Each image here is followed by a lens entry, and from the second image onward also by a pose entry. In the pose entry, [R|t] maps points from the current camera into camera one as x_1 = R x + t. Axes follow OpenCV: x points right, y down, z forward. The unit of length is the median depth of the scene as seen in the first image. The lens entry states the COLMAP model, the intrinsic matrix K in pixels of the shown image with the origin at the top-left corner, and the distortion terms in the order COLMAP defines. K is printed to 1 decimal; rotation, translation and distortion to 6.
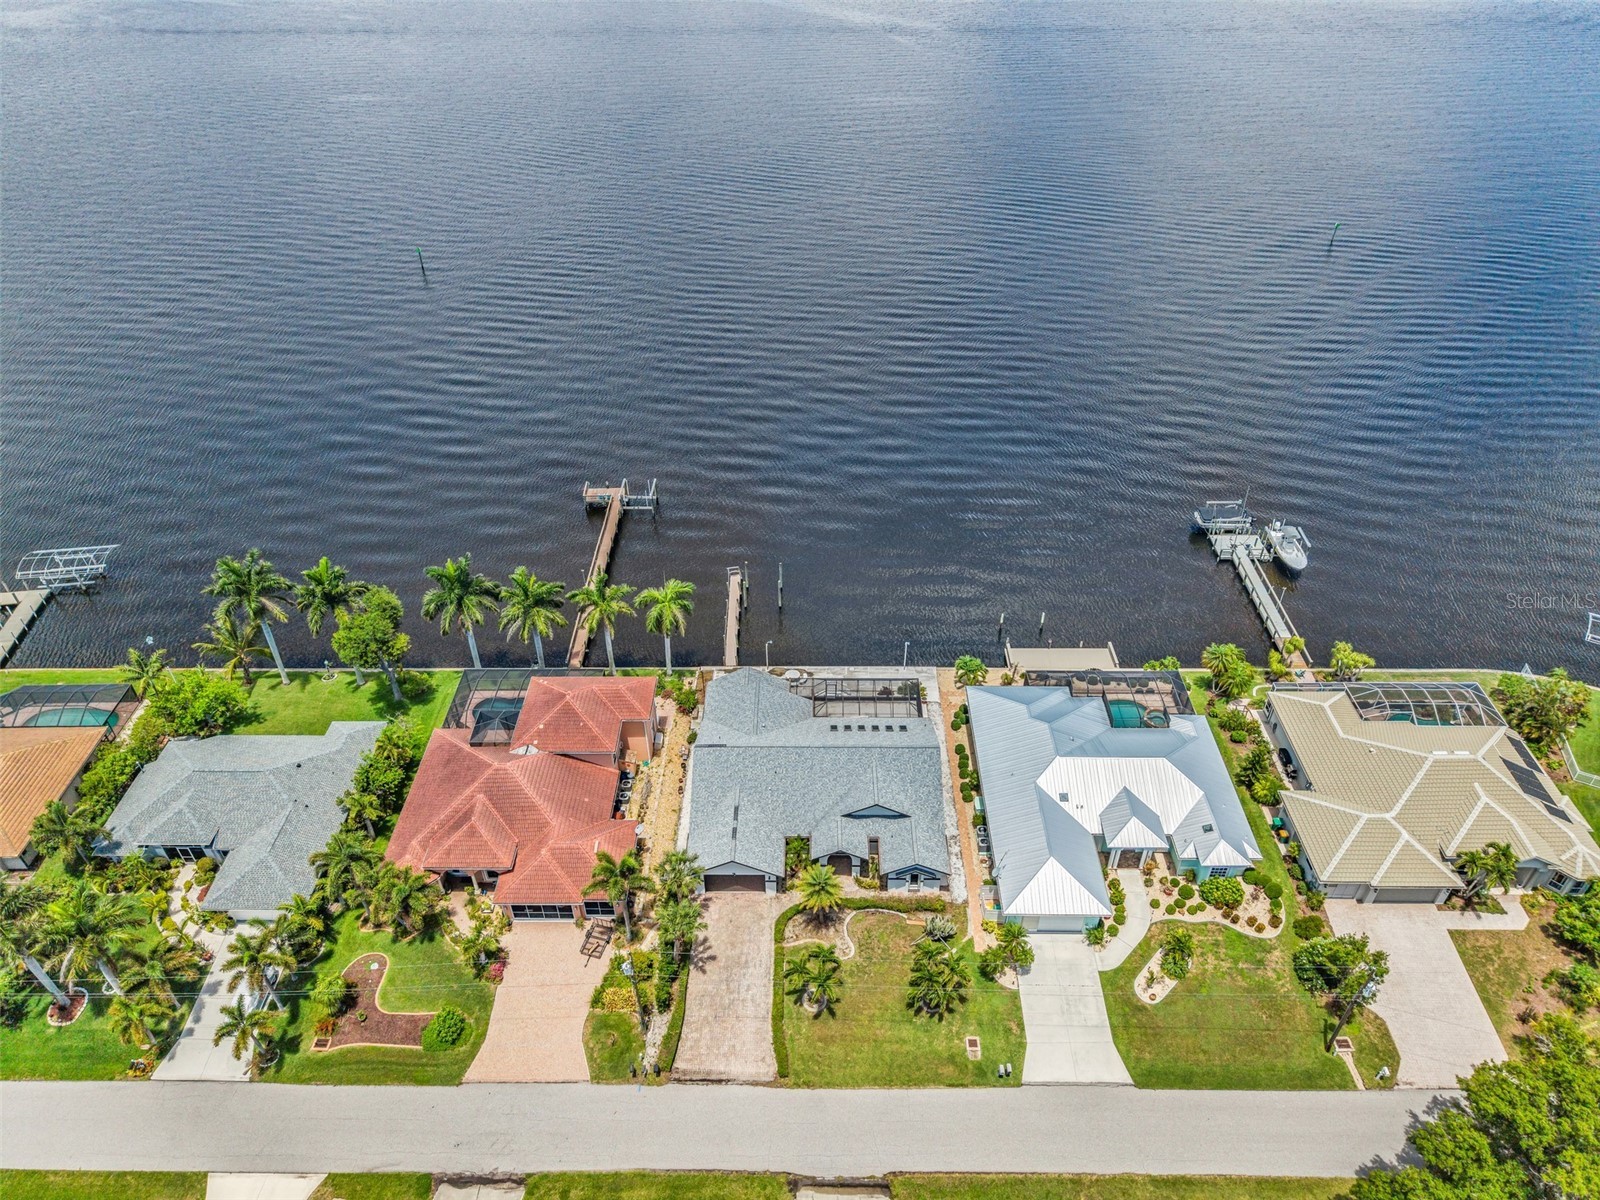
lens RADIAL K [[1065.4, 0, 800.5], [0, 1065.4, 619.5], [0, 0, 1]] dist [0.035118, -0.032957]
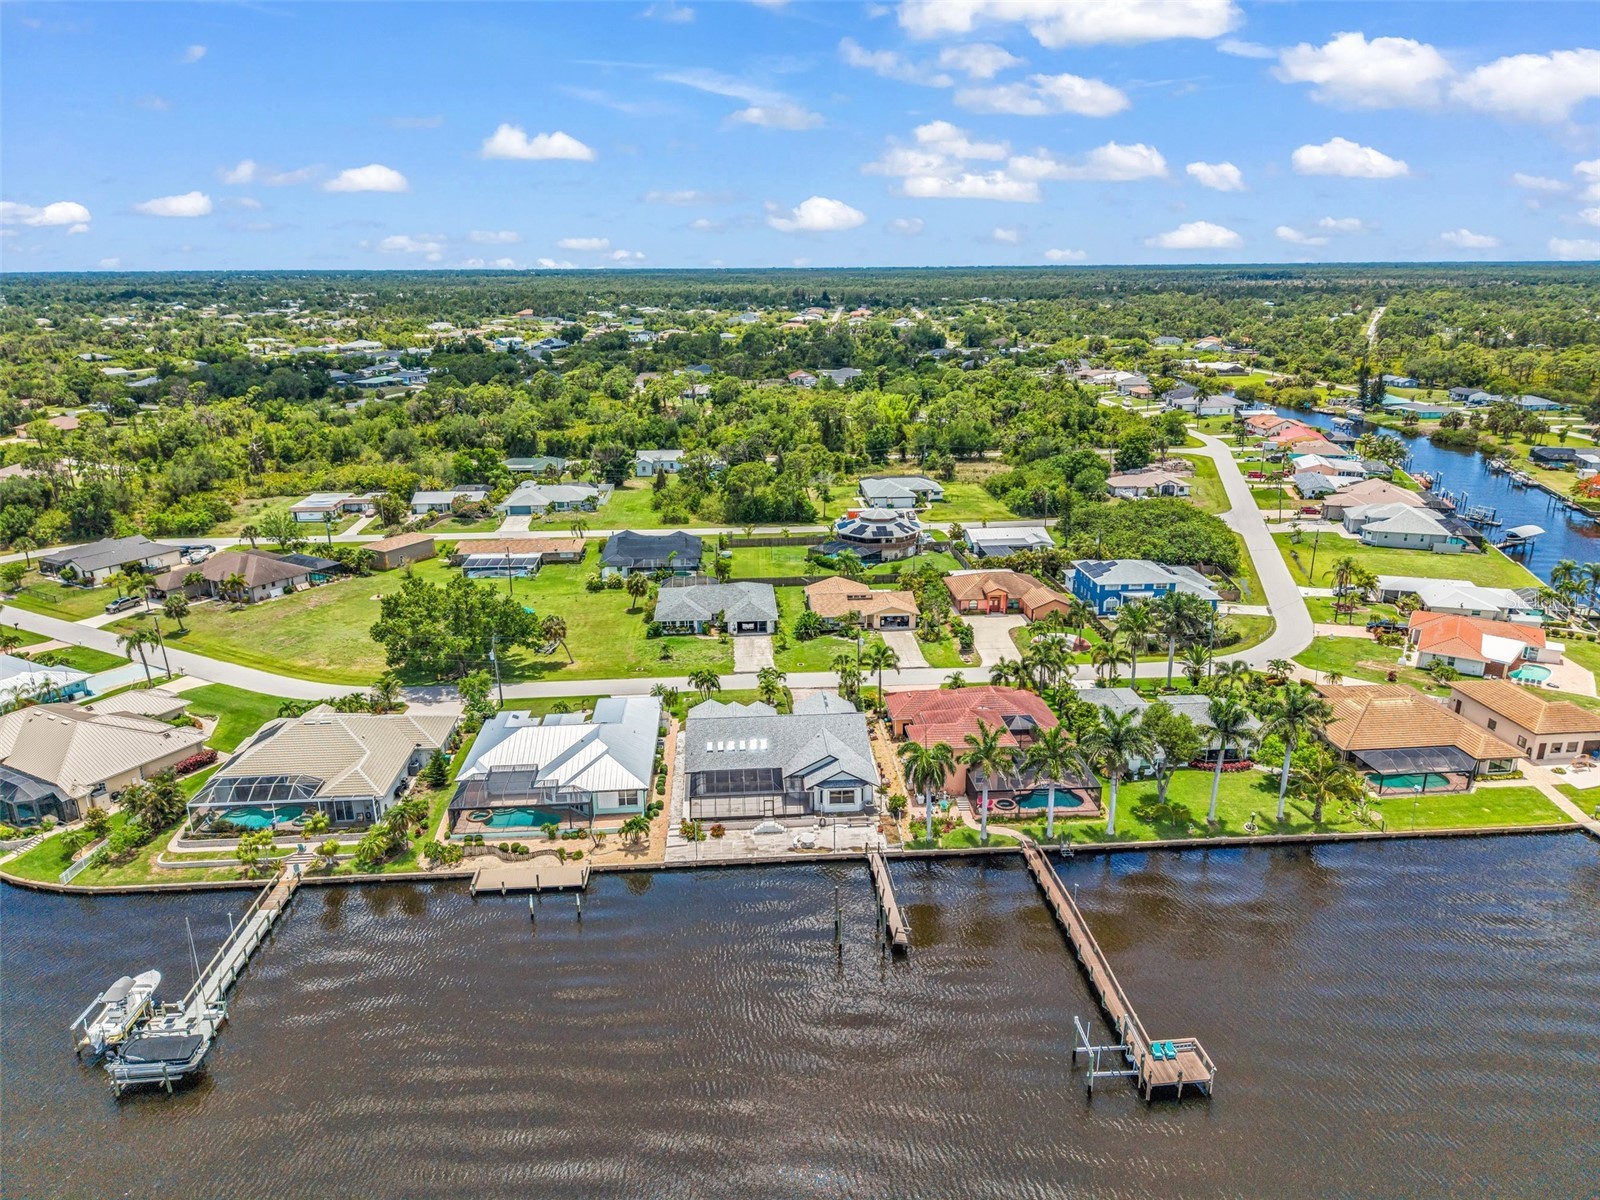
lens RADIAL K [[1061.0, 0, 805.2], [0, 1061.0, 594.6], [0, 0, 1]] dist [0.090485, -0.124821]
pose [[-0.996098, 0.040913, -0.078202, 0.084748], [-0.042021, 0.559332, 0.827878, -1.210880], [0.077612, 0.827934, -0.555430, 1.783766]]
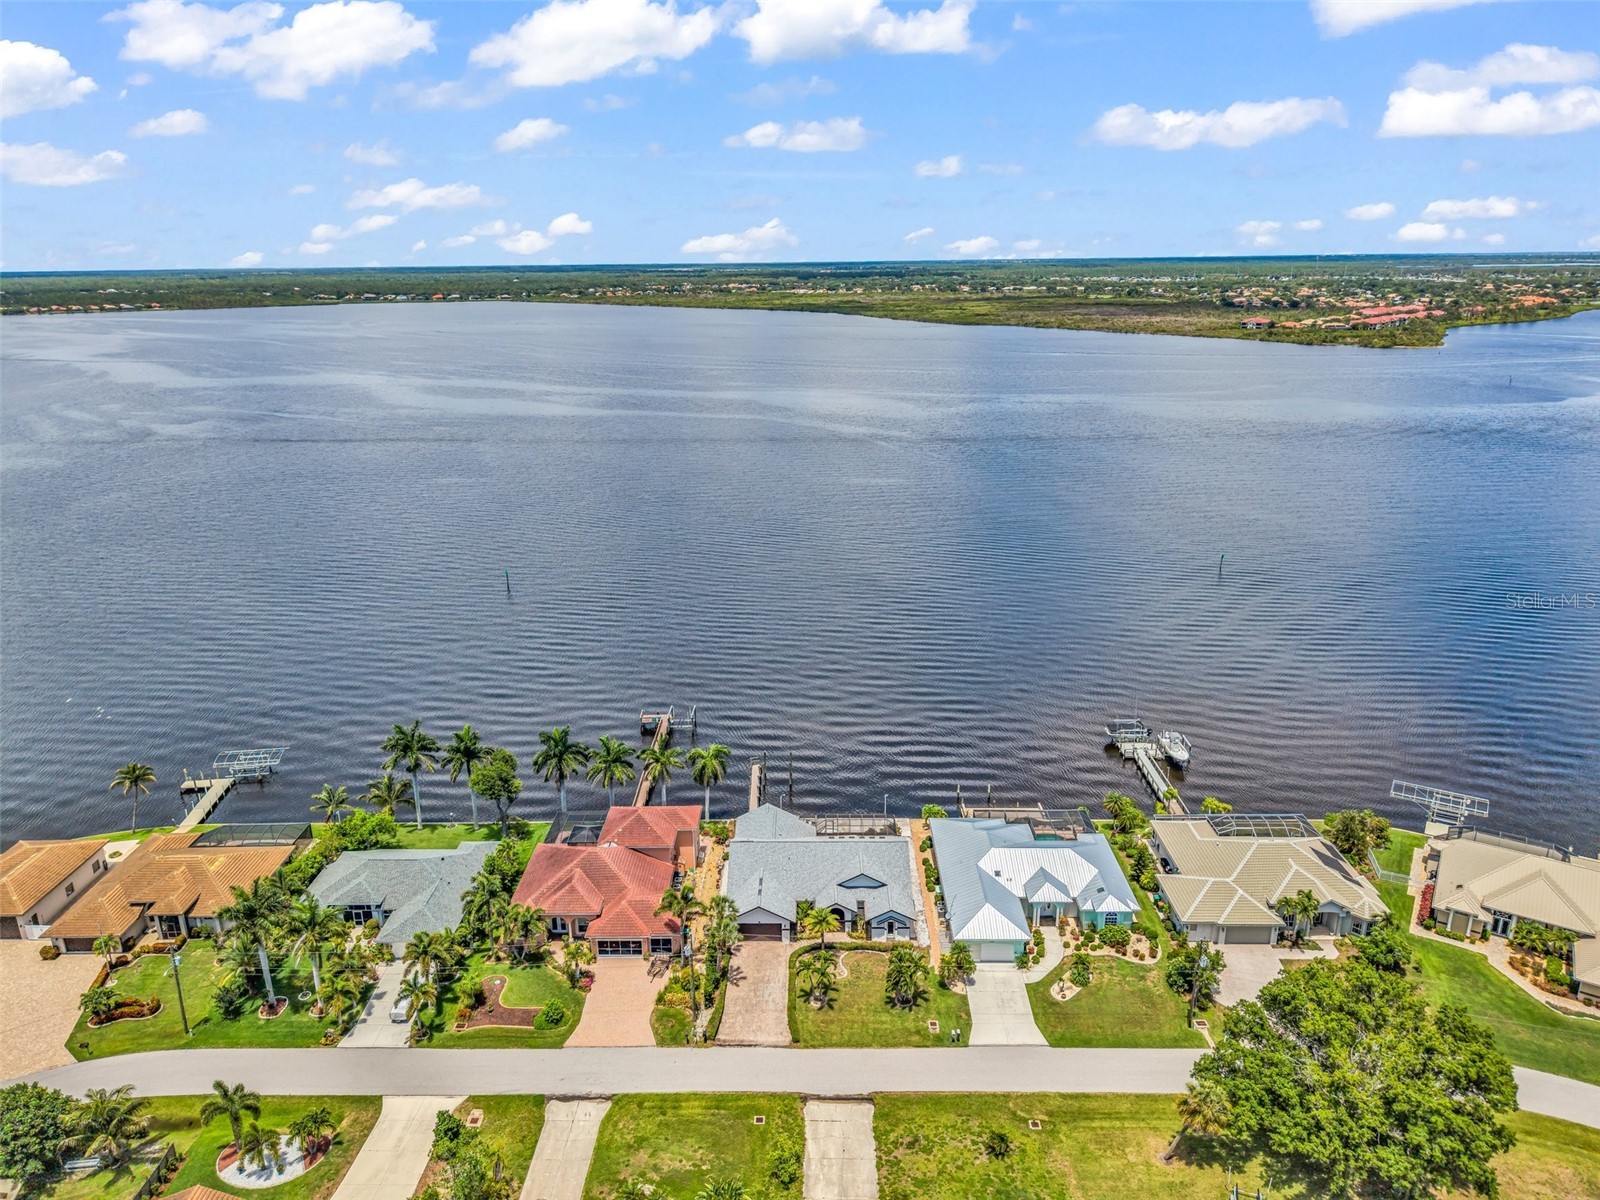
lens RADIAL K [[1075.6, 0, 800.0], [0, 1075.6, 600.0], [0, 0, 1]] dist [0.038676, -0.039536]
pose [[0.999999, -0.000936, -0.000875, -0.008333], [0.000560, 0.933586, -0.358352, 0.357075], [0.001153, 0.358351, 0.933586, -0.458870]]
